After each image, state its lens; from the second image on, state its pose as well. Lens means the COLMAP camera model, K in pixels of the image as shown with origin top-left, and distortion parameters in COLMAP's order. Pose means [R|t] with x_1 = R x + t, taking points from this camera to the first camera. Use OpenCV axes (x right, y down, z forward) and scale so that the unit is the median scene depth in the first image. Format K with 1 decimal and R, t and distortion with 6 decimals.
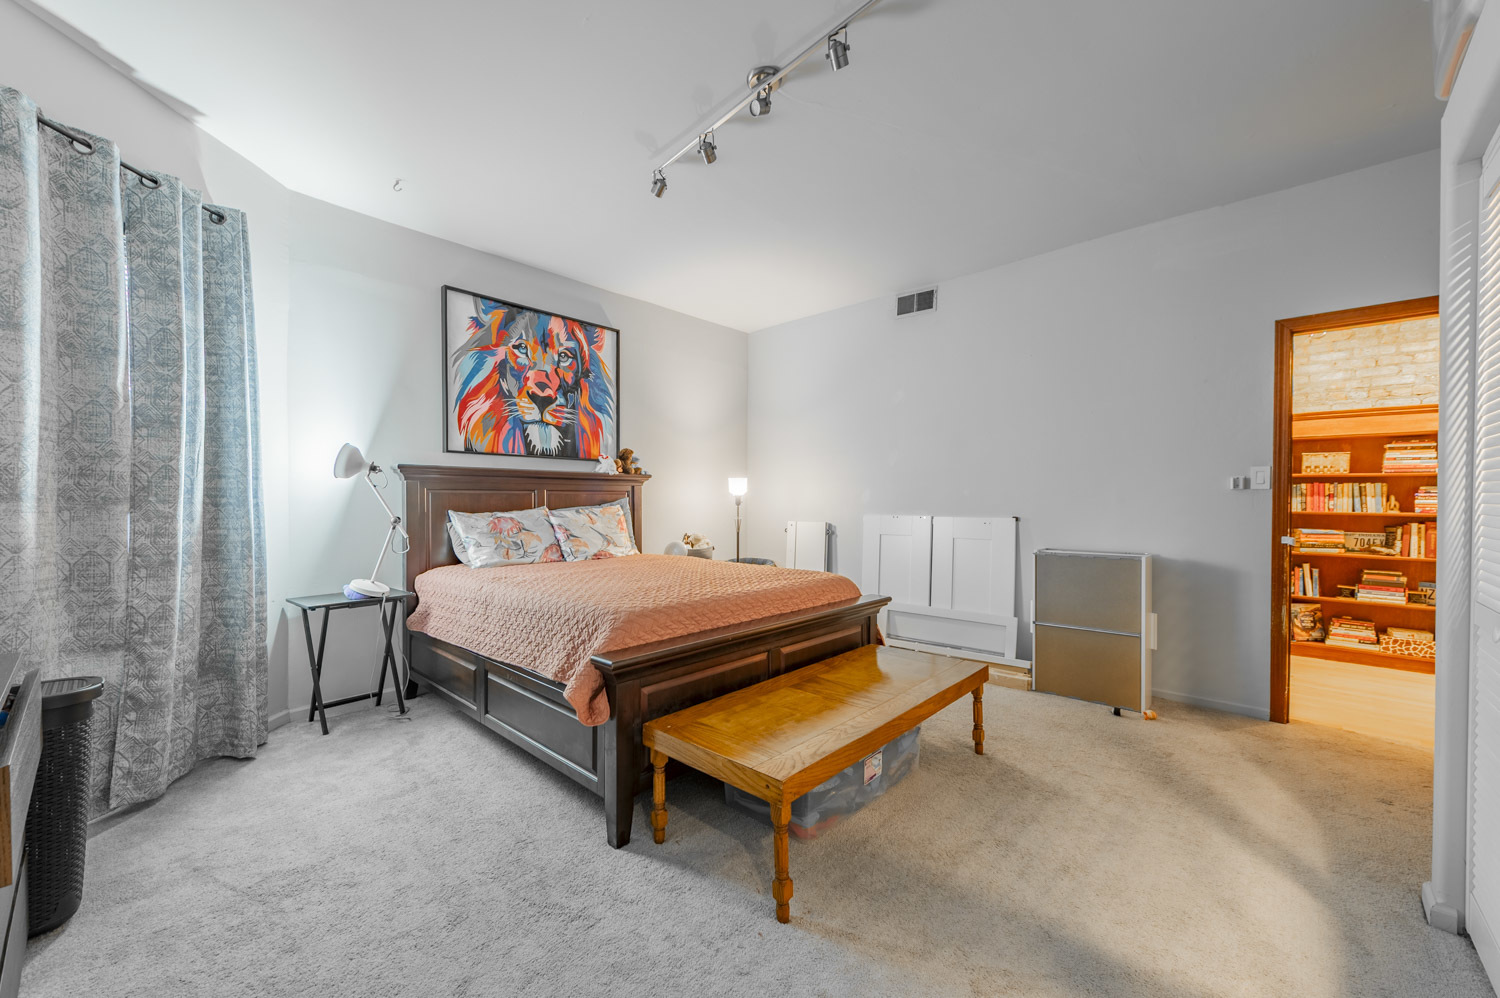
lens RADIAL K [[584.3, 0, 747.2], [0, 584.3, 506.2], [0, 0, 1]] dist [0.000650, 0.000007]
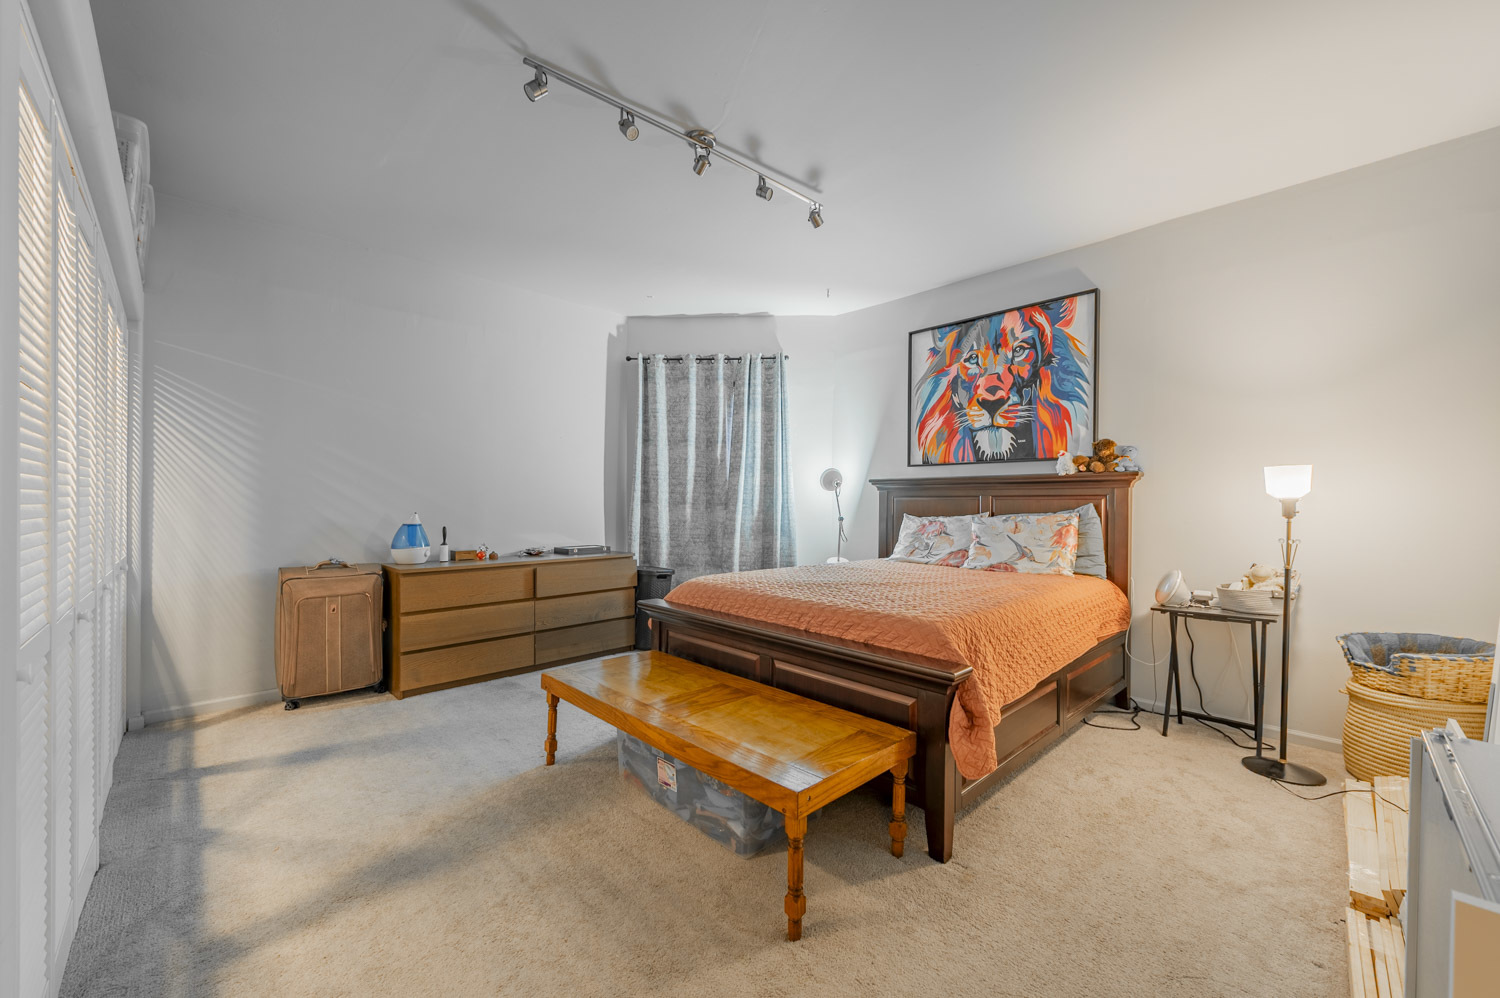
lens RADIAL K [[584.3, 0, 747.2], [0, 584.3, 506.2], [0, 0, 1]] dist [0.000650, 0.000007]
pose [[-0.061217, 0.002686, -0.998121, 0.663482], [-0.017310, 0.999843, 0.003753, -0.006864], [0.997974, 0.017507, -0.061160, 0.661967]]
